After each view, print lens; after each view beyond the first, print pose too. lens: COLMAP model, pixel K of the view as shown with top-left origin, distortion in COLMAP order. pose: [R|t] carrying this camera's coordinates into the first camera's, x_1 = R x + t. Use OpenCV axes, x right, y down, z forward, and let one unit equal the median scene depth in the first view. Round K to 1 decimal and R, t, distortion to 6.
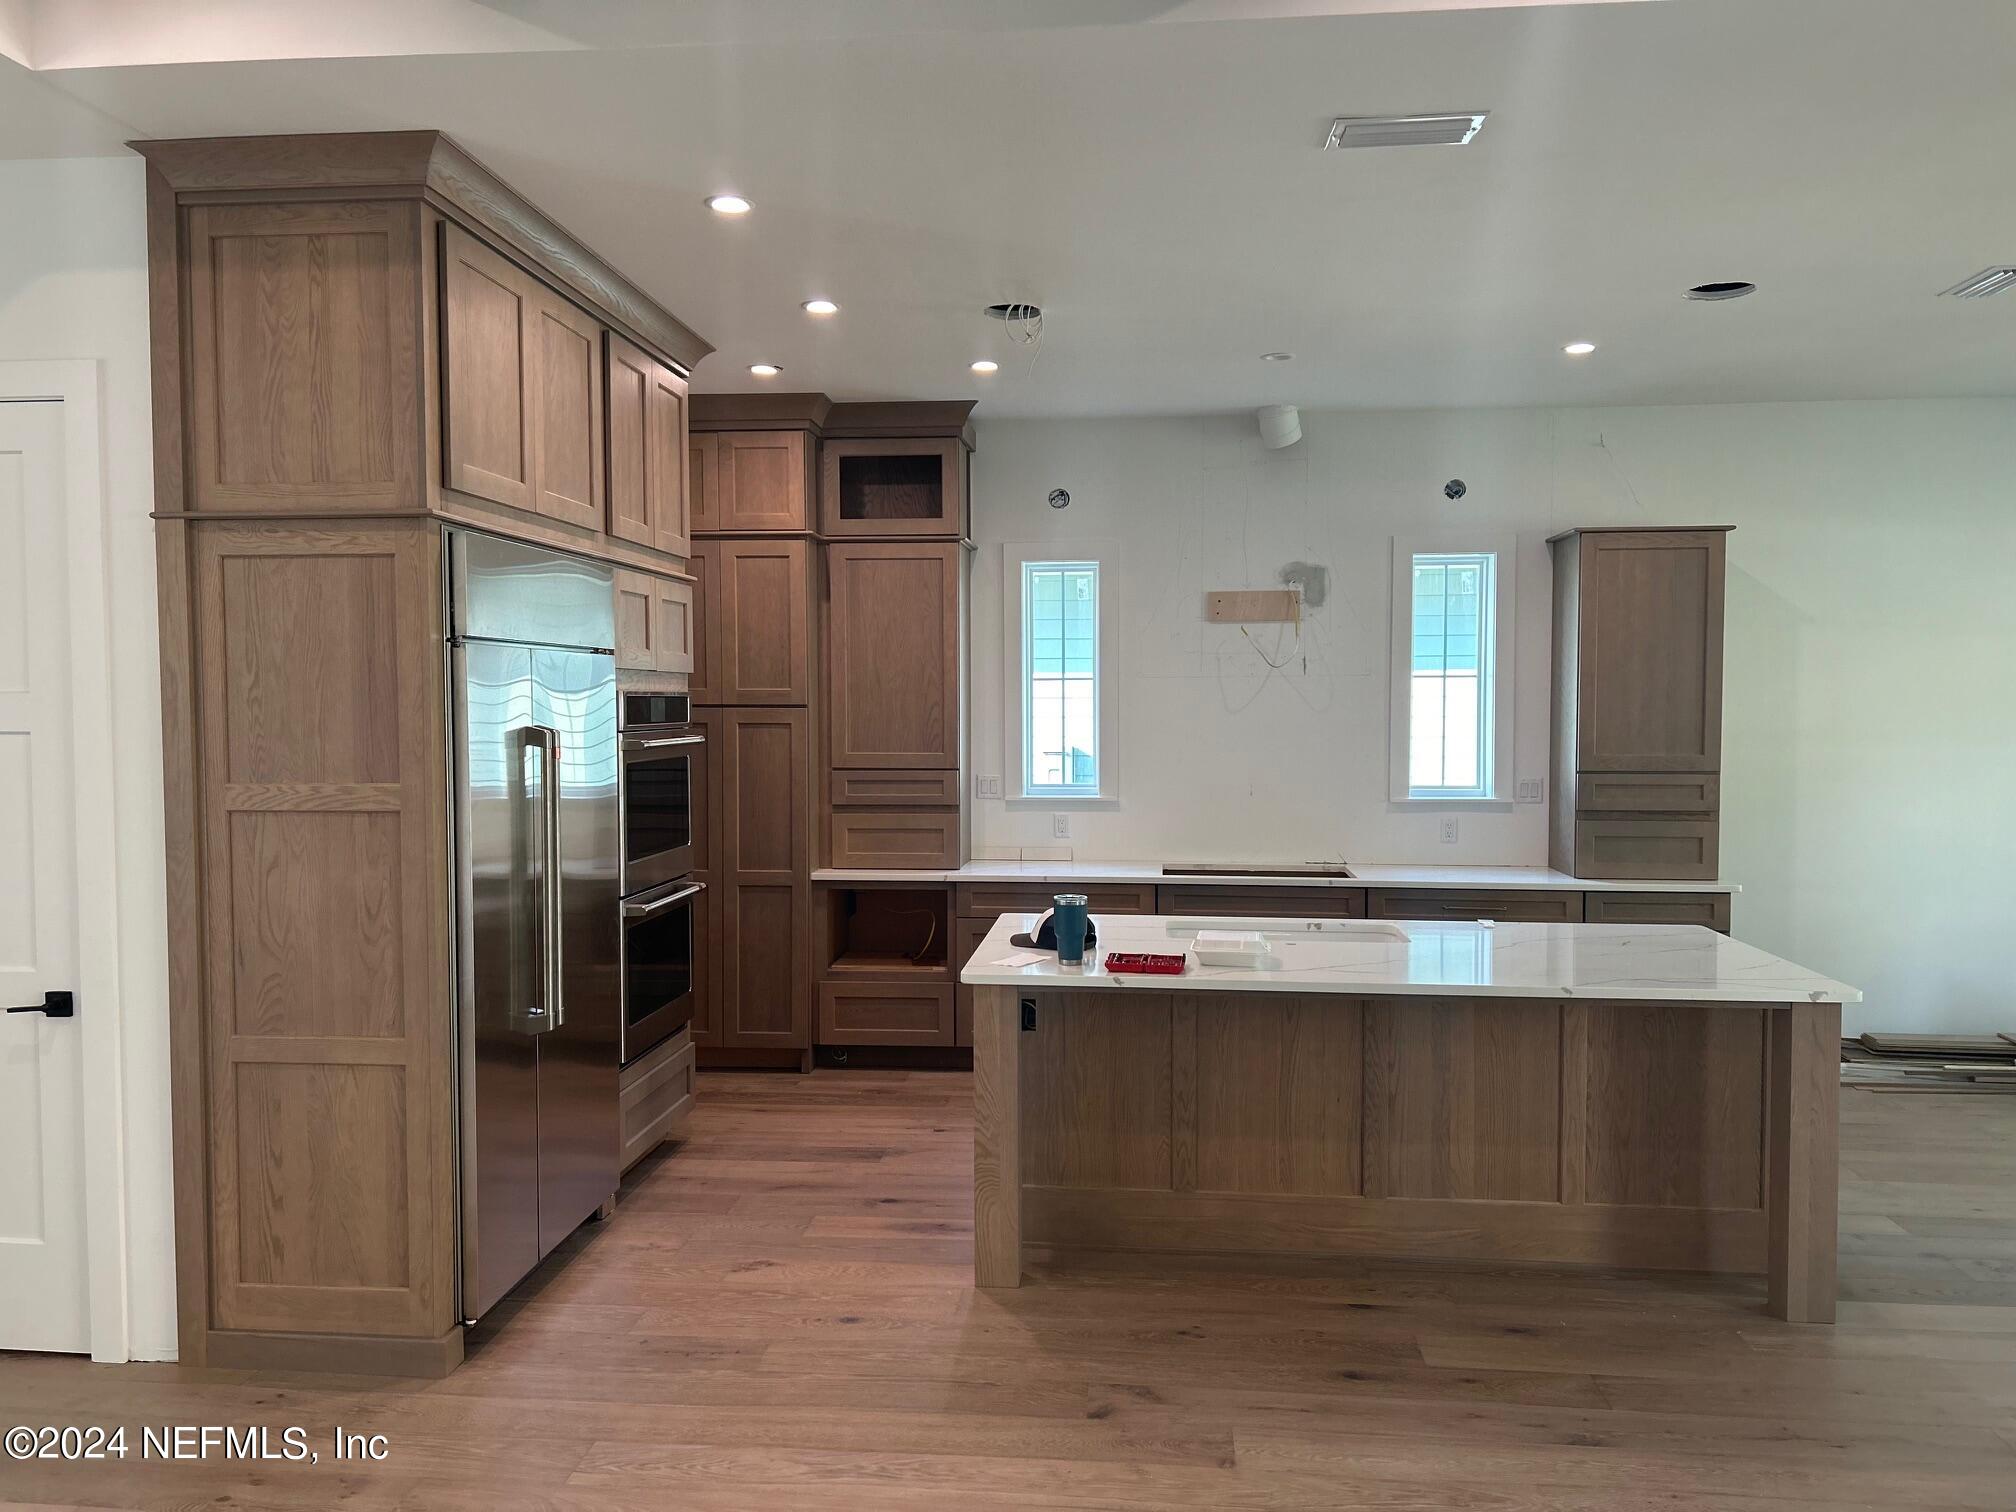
lens RADIAL K [[1520.0, 0, 1005.6], [0, 1520.0, 759.7], [0, 0, 1]] dist [0.045925, -0.040552]
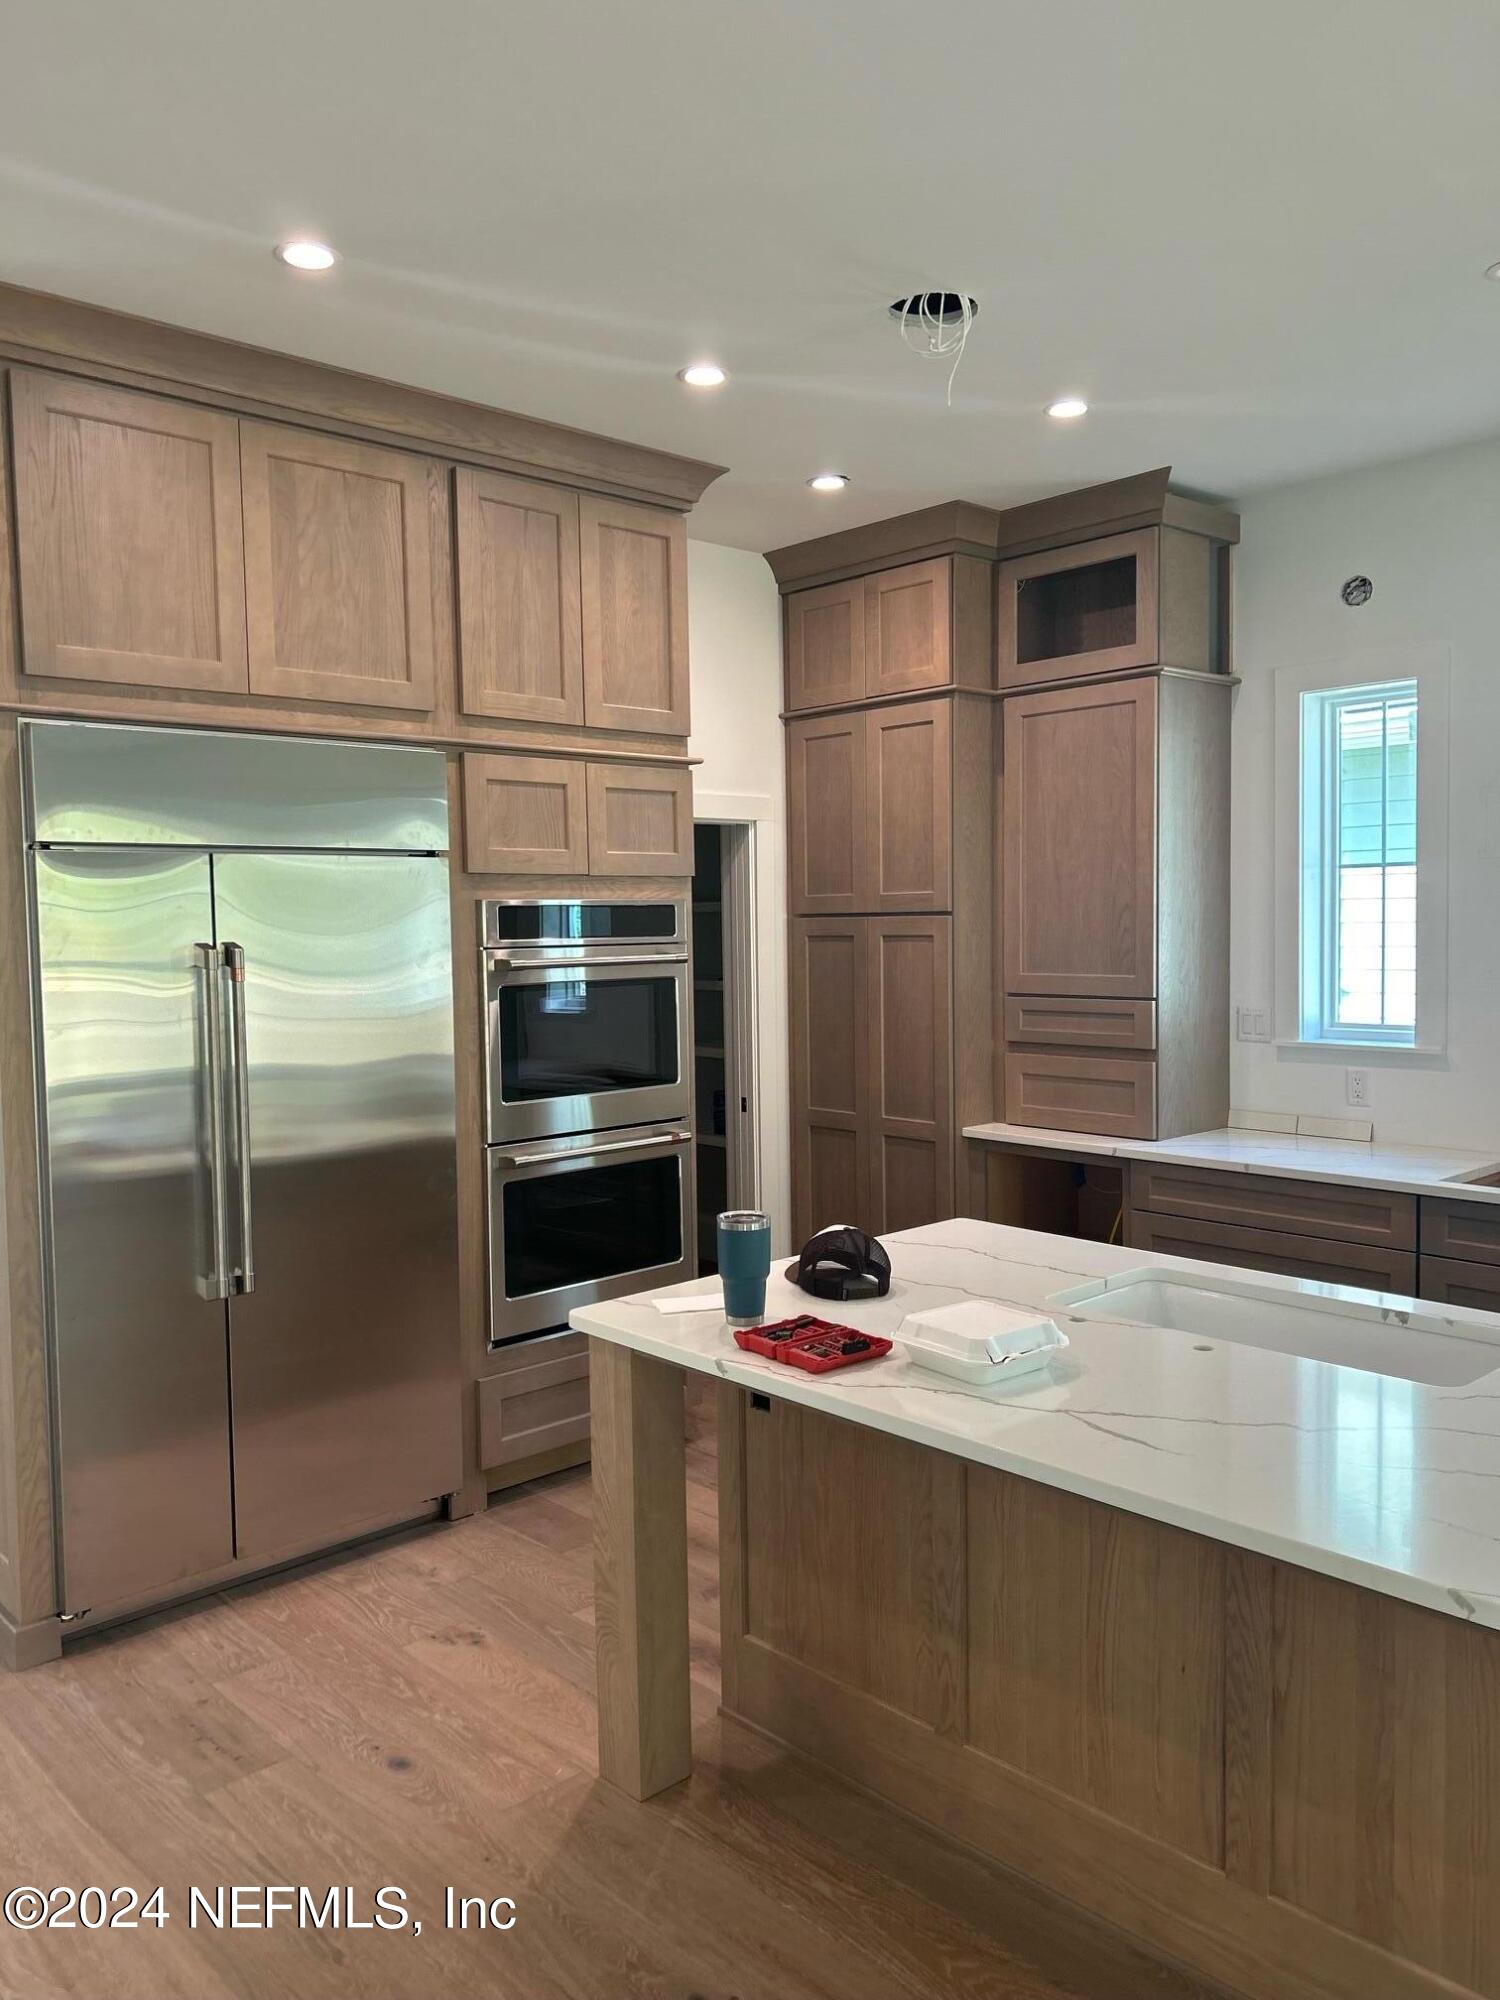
lens RADIAL K [[1507.9, 0, 748.1], [0, 1507.9, 996.8], [0, 0, 1]] dist [0.045925, -0.040552]
pose [[0.742366, 0.024602, -0.669543, 0.309602], [-0.010044, 0.999622, 0.025595, -0.011105], [0.669920, -0.012276, 0.742332, 0.360660]]
